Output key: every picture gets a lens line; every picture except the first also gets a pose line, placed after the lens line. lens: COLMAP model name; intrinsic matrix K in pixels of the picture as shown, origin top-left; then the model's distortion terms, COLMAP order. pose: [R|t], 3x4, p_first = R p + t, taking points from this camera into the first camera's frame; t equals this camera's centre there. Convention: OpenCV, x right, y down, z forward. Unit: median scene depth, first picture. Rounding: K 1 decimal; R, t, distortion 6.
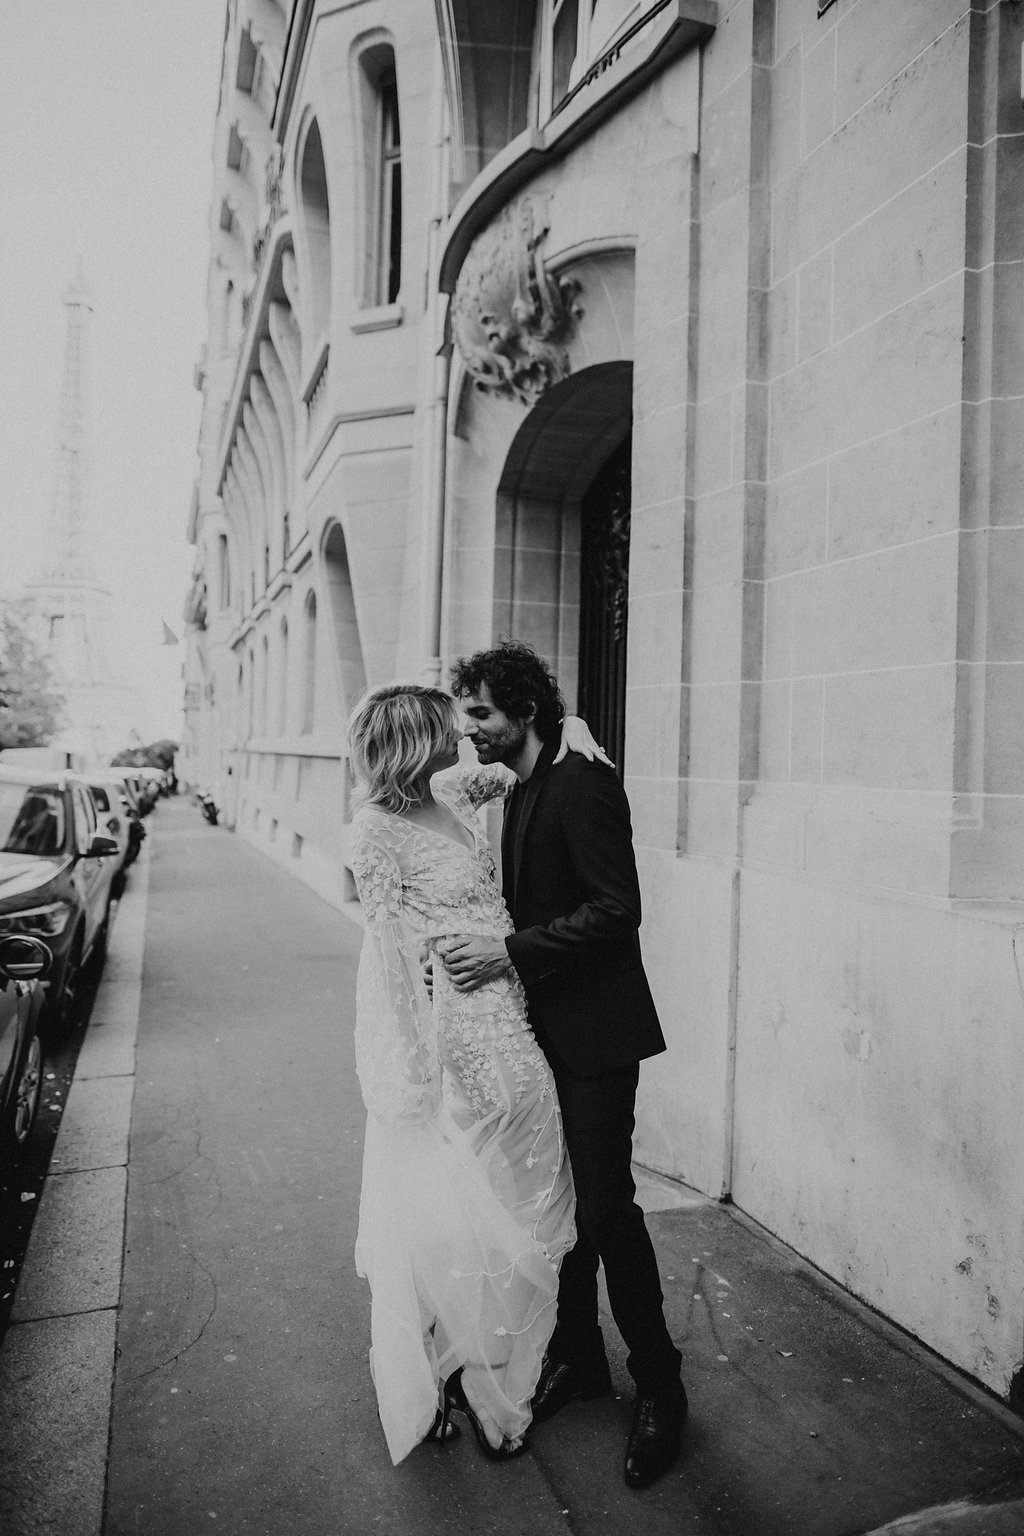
lens RADIAL K [[1043.6, 0, 512.0], [0, 1043.6, 768.0], [0, 0, 1]] dist [-0.031480, 0.030798]
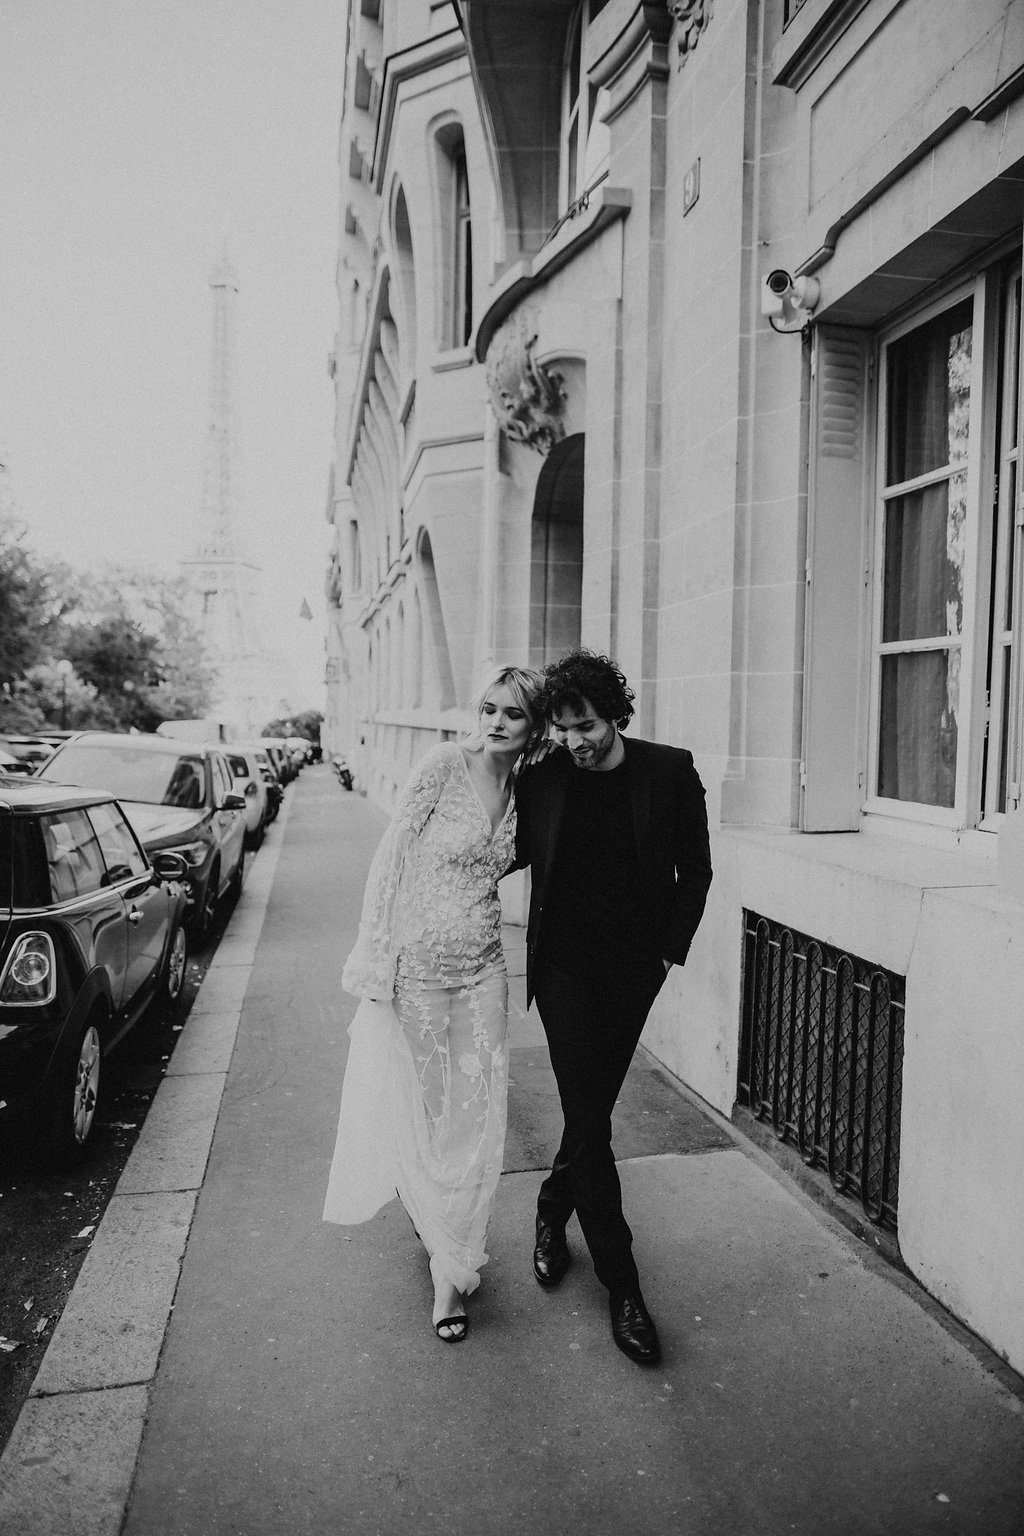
lens RADIAL K [[1032.2, 0, 512.0], [0, 1032.2, 768.0], [0, 0, 1]] dist [-0.003080, -0.001179]
pose [[0.991508, -0.003800, -0.129991, 0.104867], [0.007892, 0.999489, 0.030982, -0.003374], [0.129807, -0.031745, 0.991031, -0.203838]]
